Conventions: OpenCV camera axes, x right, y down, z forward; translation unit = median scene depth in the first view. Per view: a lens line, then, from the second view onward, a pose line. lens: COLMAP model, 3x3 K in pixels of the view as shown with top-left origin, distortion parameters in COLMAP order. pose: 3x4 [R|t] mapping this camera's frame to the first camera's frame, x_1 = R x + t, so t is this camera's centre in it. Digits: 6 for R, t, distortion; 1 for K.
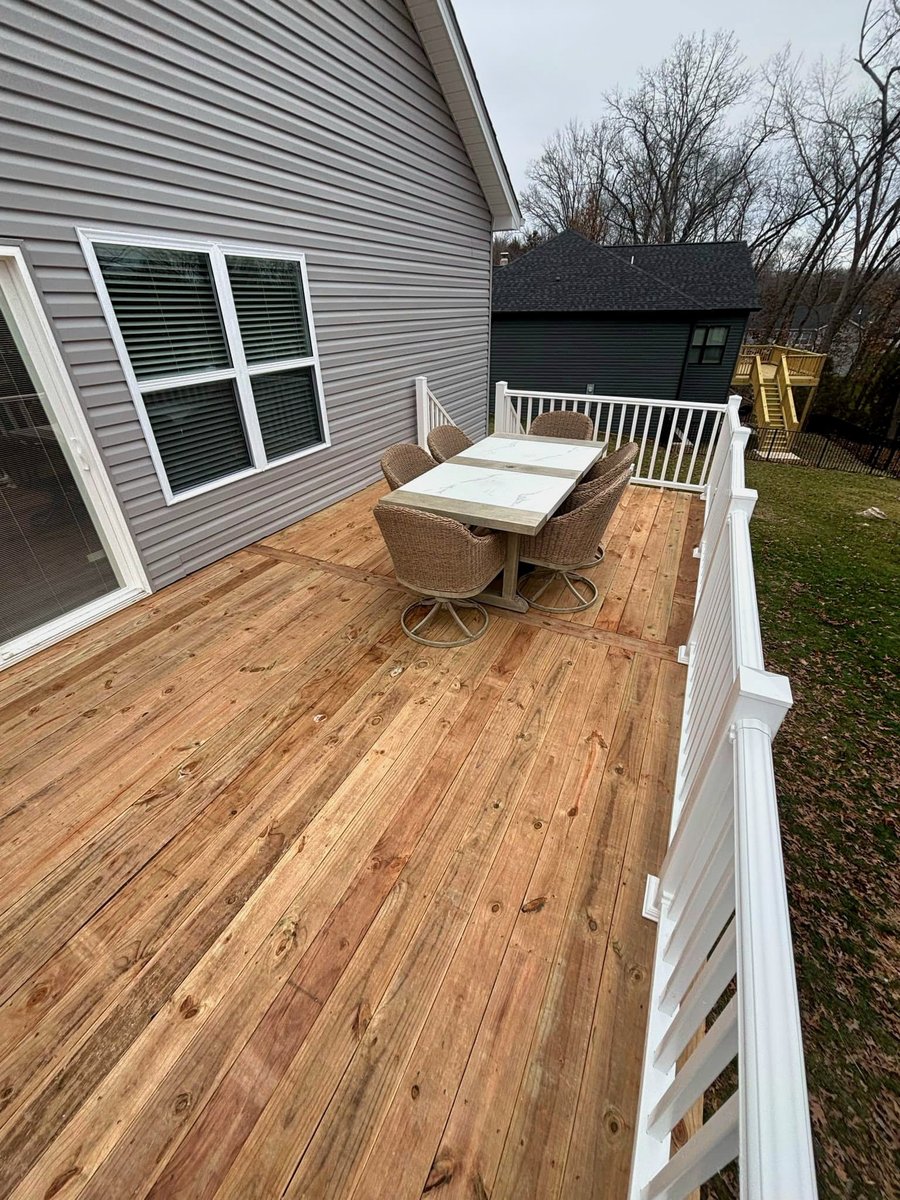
lens RADIAL K [[482.2, 0, 452.6], [0, 482.2, 598.9], [0, 0, 1]] dist [-0.001656, -0.000020]
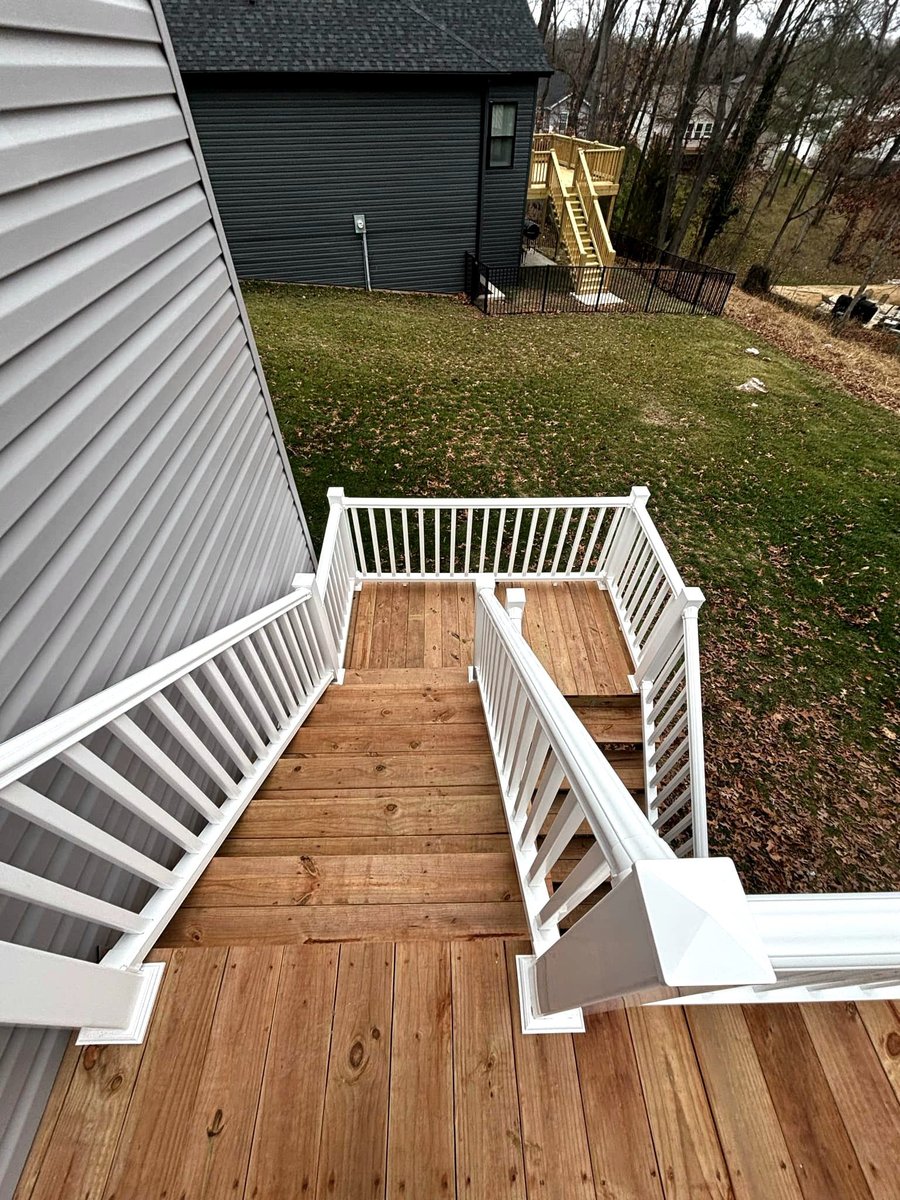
lens RADIAL K [[482.2, 0, 444.5], [0, 482.2, 603.5], [0, 0, 1]] dist [-0.001656, -0.000020]
pose [[0.891602, -0.326432, 0.313829, 0.012697], [0.223780, 0.920146, 0.321331, -0.141847], [-0.393661, -0.216270, 0.893453, 0.253077]]
